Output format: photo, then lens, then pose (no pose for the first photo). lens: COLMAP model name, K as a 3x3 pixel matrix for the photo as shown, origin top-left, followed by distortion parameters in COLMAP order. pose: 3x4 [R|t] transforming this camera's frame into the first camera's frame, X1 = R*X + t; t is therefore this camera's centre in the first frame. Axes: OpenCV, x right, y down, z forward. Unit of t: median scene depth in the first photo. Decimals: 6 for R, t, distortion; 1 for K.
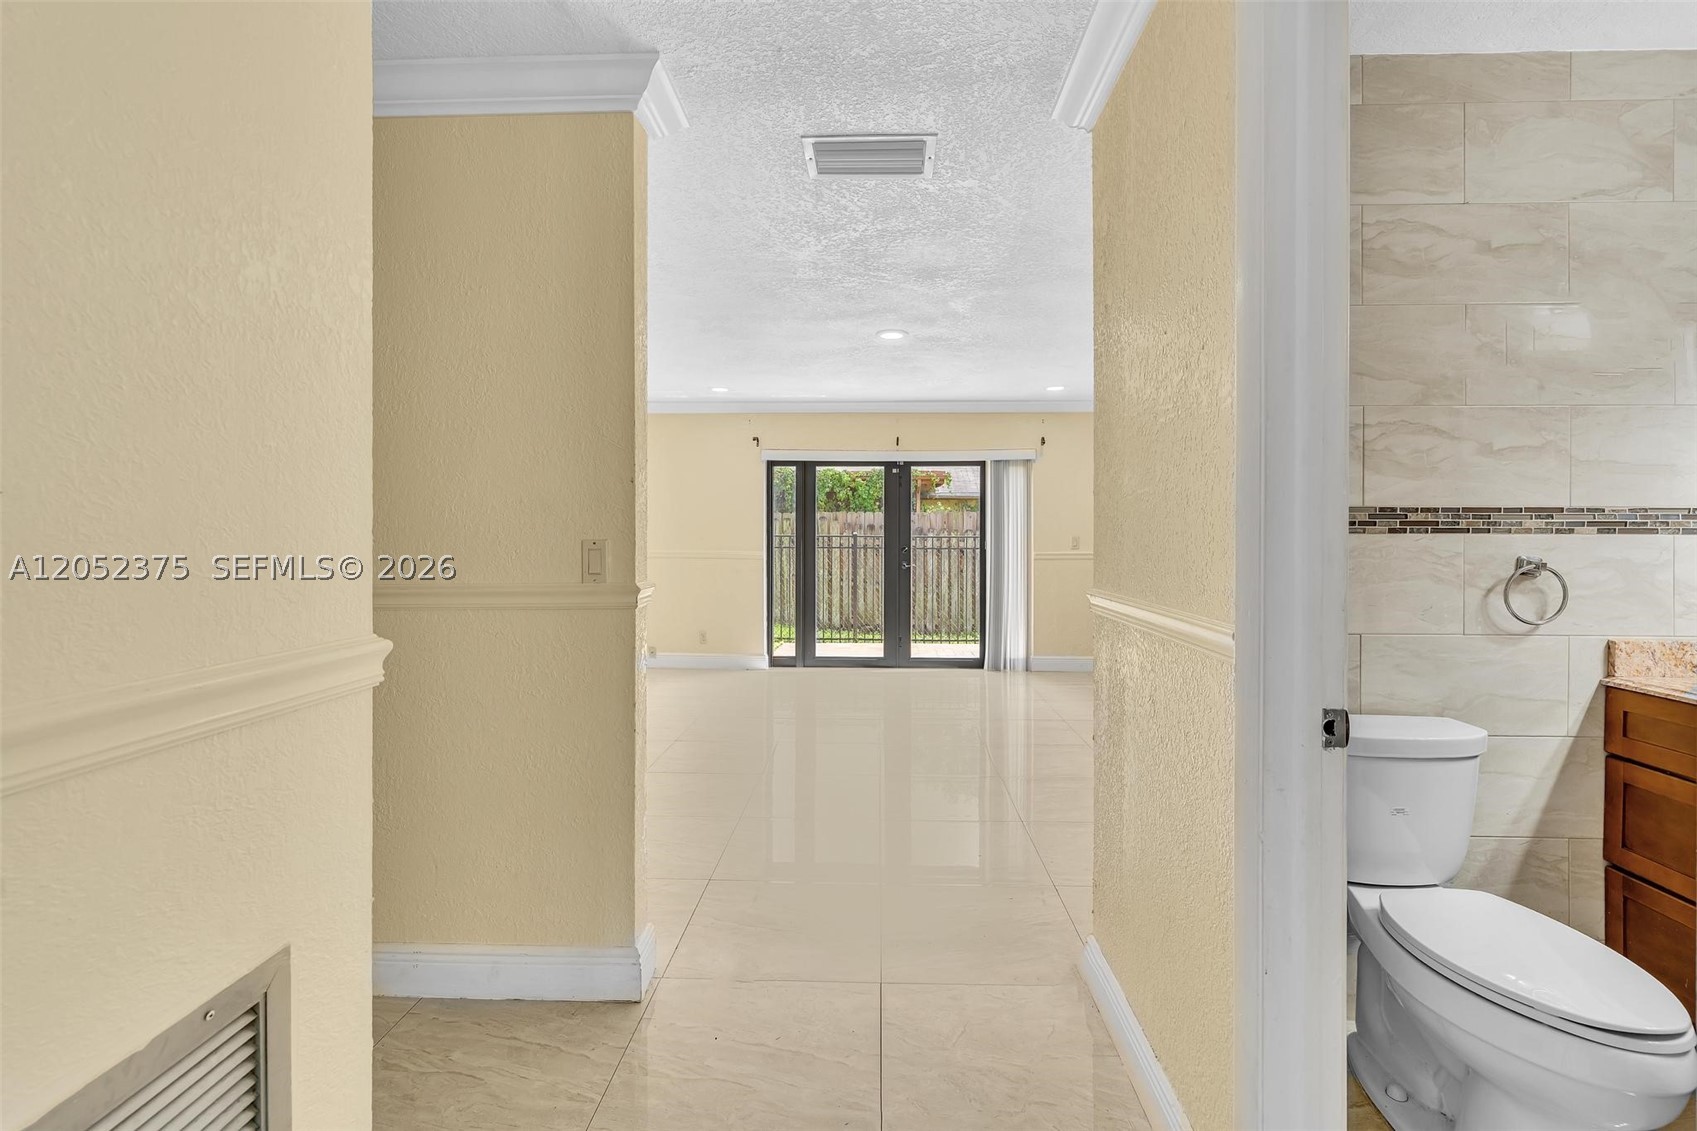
lens RADIAL K [[765.0, 0, 844.9], [0, 765.0, 536.4], [0, 0, 1]] dist [-0.002302, 0.000035]
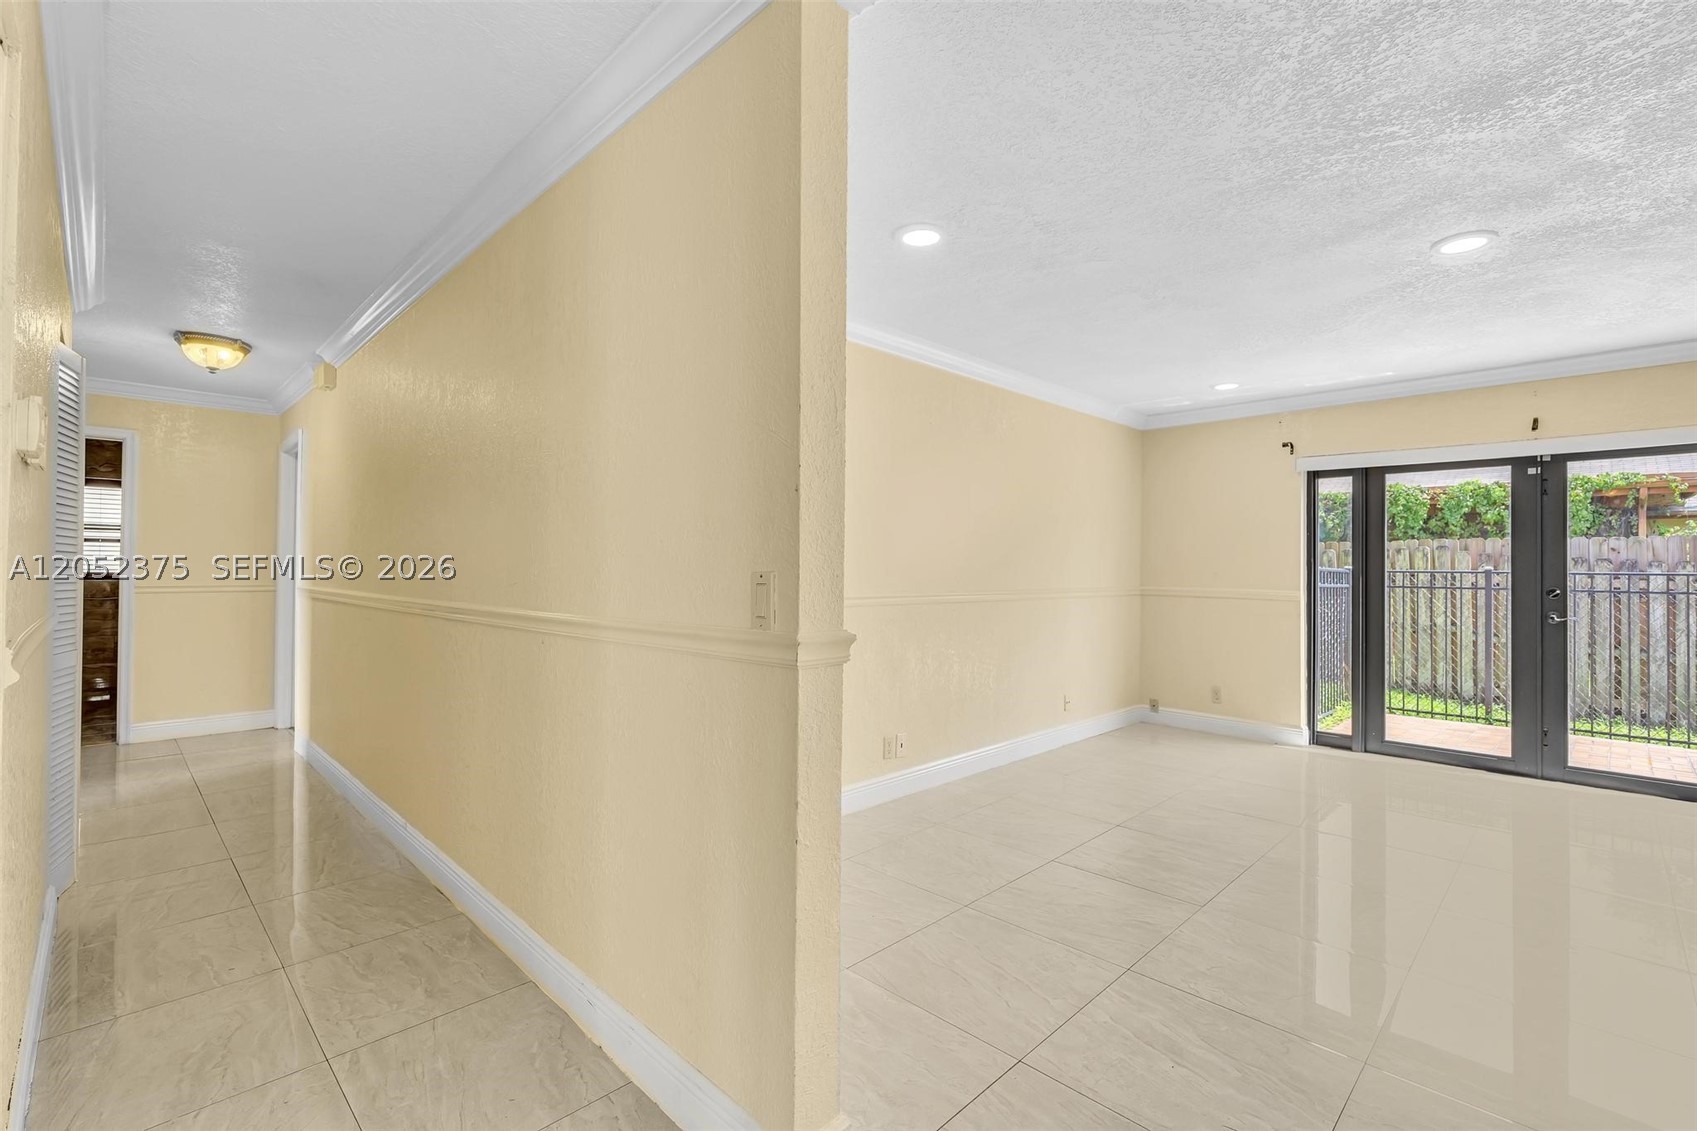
lens RADIAL K [[755.5, 0, 844.5], [0, 755.5, 562.0], [0, 0, 1]] dist [-0.001881, 0.000972]
pose [[0.740856, -0.003038, -0.671656, 0.231036], [-0.005037, 0.999937, -0.010079, 0.001968], [0.671644, 0.010850, 0.740794, 0.510067]]
